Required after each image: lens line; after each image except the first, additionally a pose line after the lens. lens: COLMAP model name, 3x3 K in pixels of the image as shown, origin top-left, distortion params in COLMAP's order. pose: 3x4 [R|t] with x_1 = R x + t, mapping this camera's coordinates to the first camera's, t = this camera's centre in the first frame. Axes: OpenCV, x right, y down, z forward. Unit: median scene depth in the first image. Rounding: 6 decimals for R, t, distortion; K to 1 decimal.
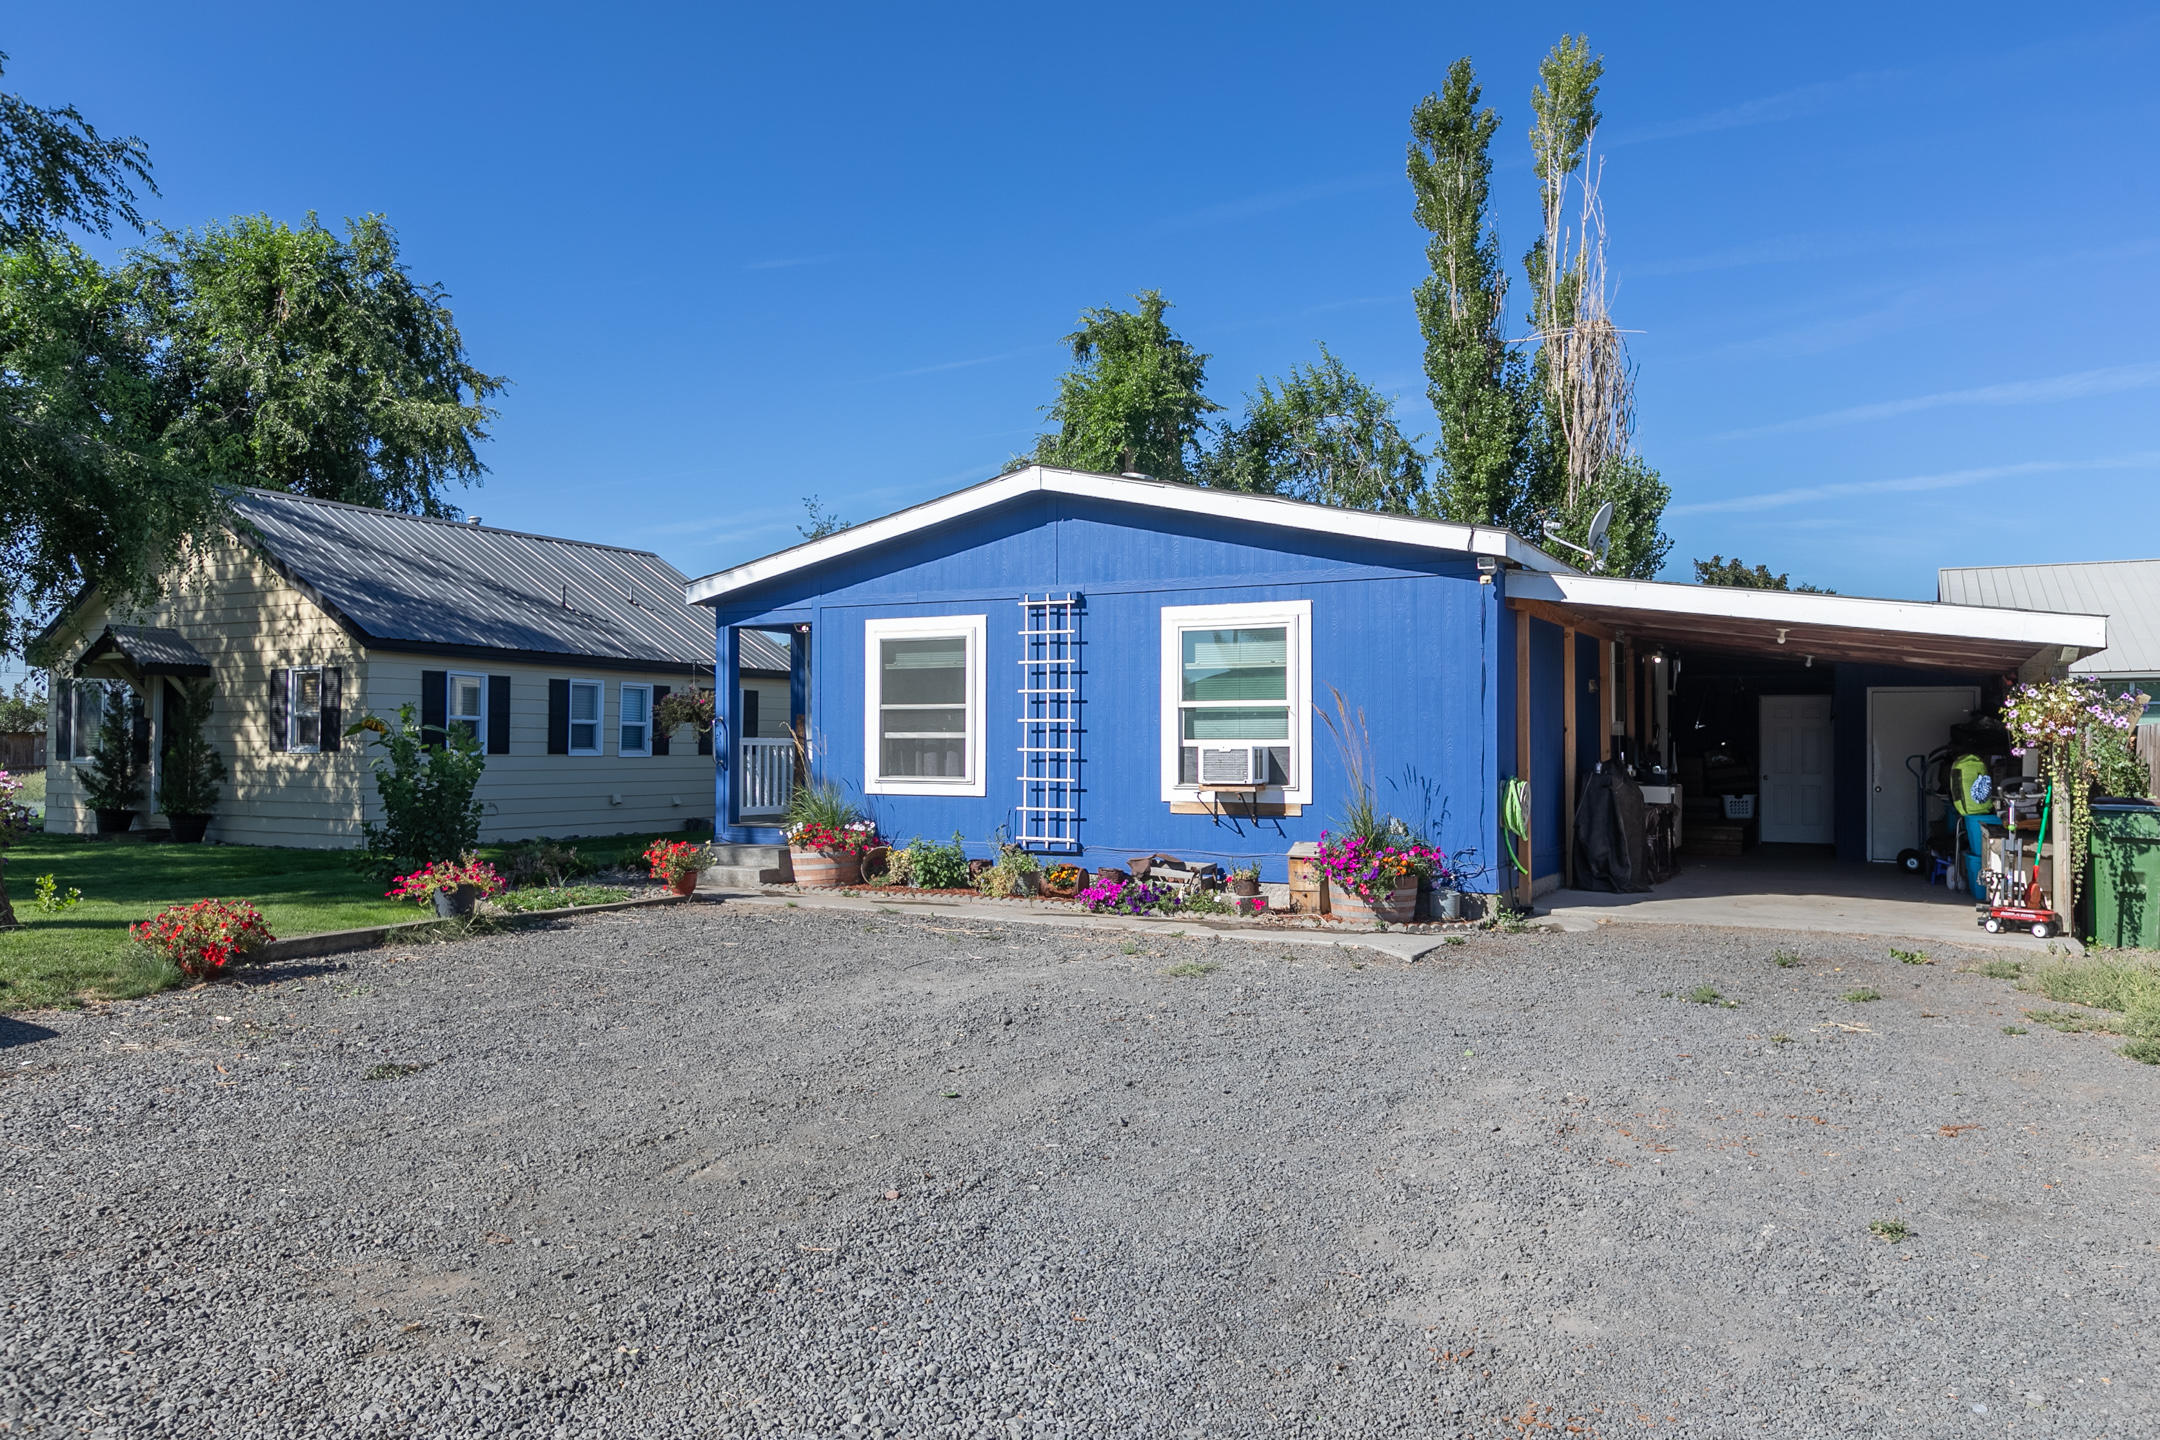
lens RADIAL K [[1527.2, 0, 1073.4], [0, 1527.2, 731.0], [0, 0, 1]] dist [0.002428, -0.000418]
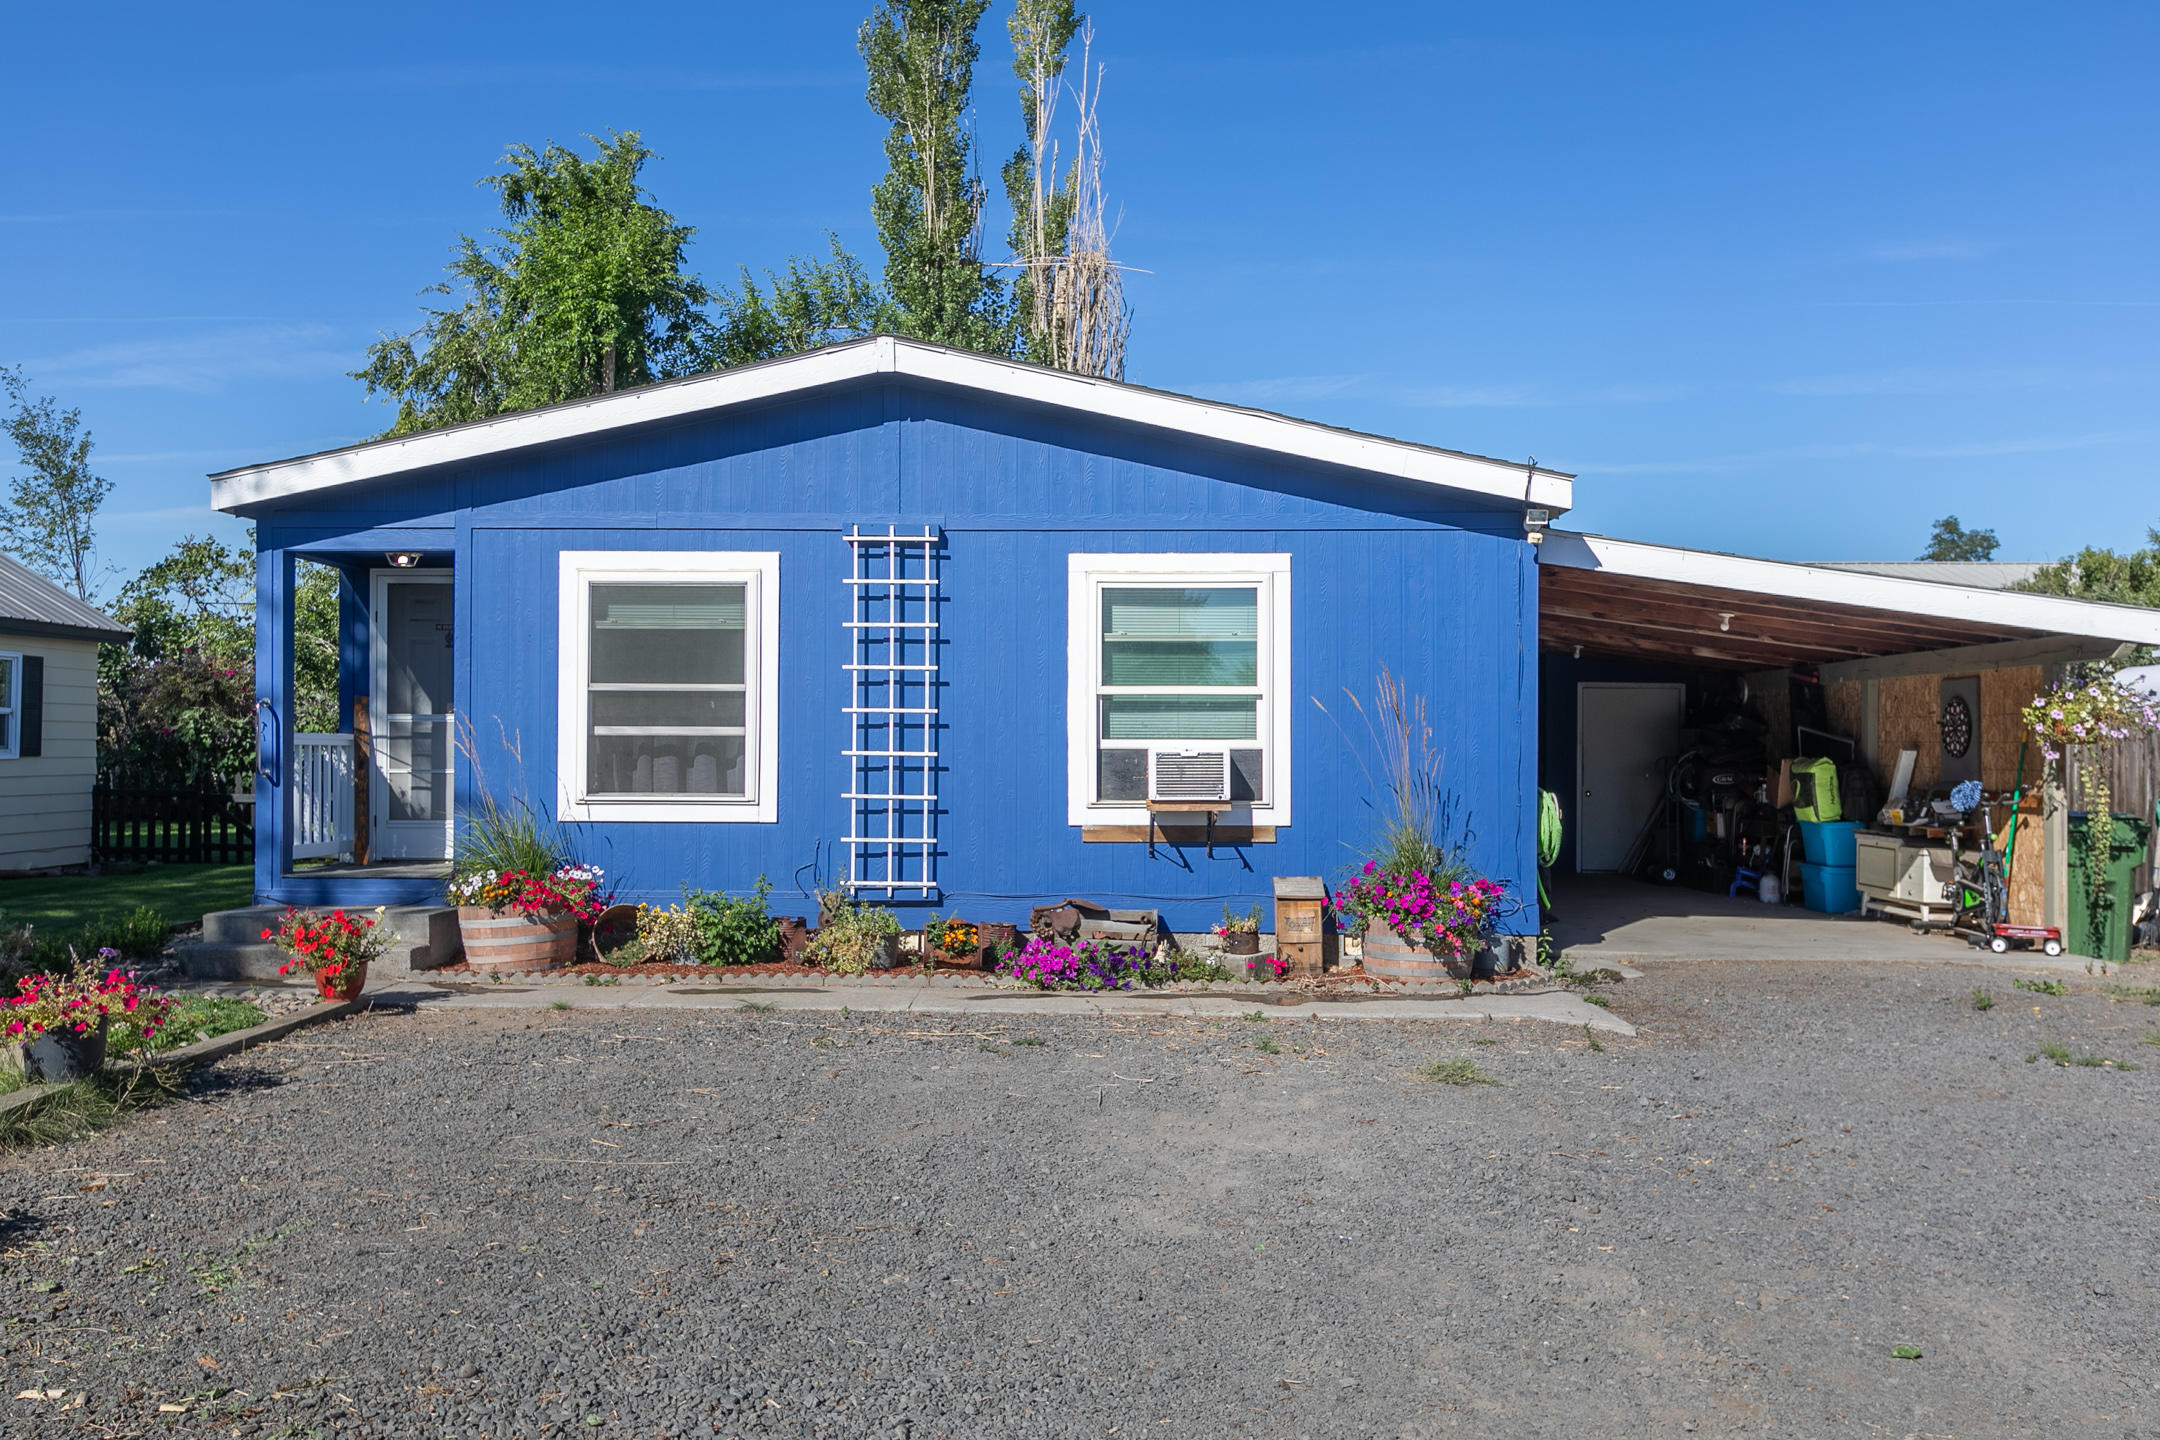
lens RADIAL K [[1791.4, 0, 1082.0], [0, 1791.4, 722.4], [0, 0, 1]] dist [-0.003006, 0.002770]
pose [[0.884952, 0.006733, 0.465633, -0.314690], [-0.006200, 0.999977, -0.002677, 0.000108], [-0.465641, -0.000518, 0.884974, 0.248450]]
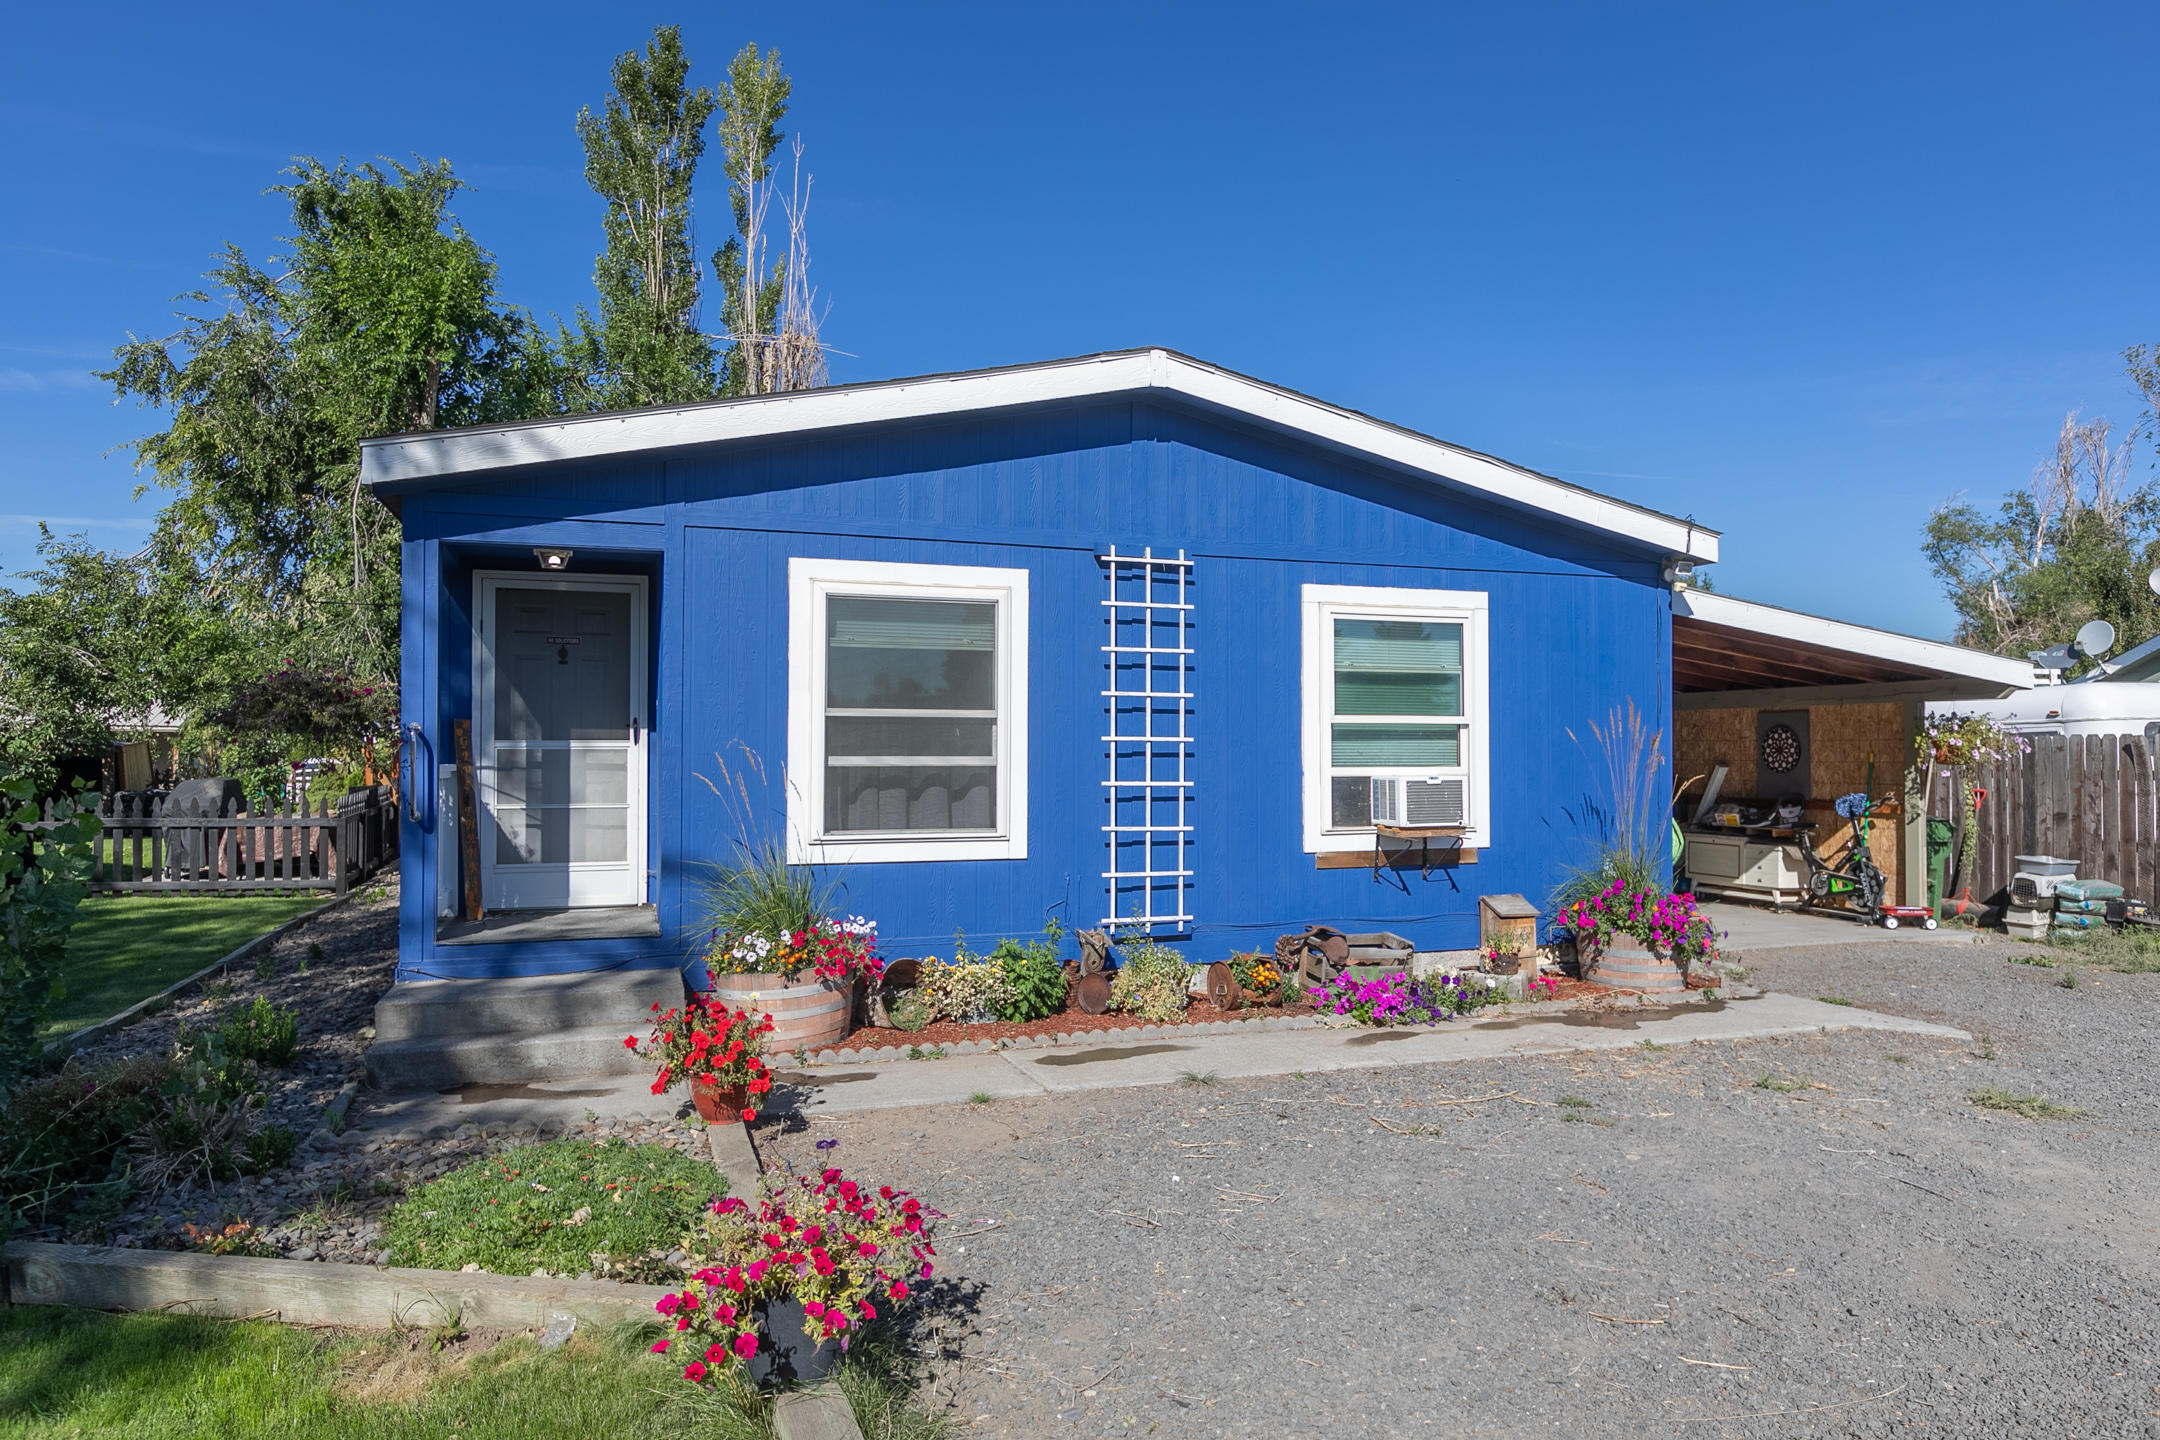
lens RADIAL K [[1357.2, 0, 1085.3], [0, 1357.2, 720.1], [0, 0, 1]] dist [-0.001381, -0.005556]
pose [[0.661744, 0.015512, 0.749569, -0.473633], [-0.006907, 0.999870, -0.014593, -0.006237], [-0.749698, 0.004480, 0.661765, 0.631179]]
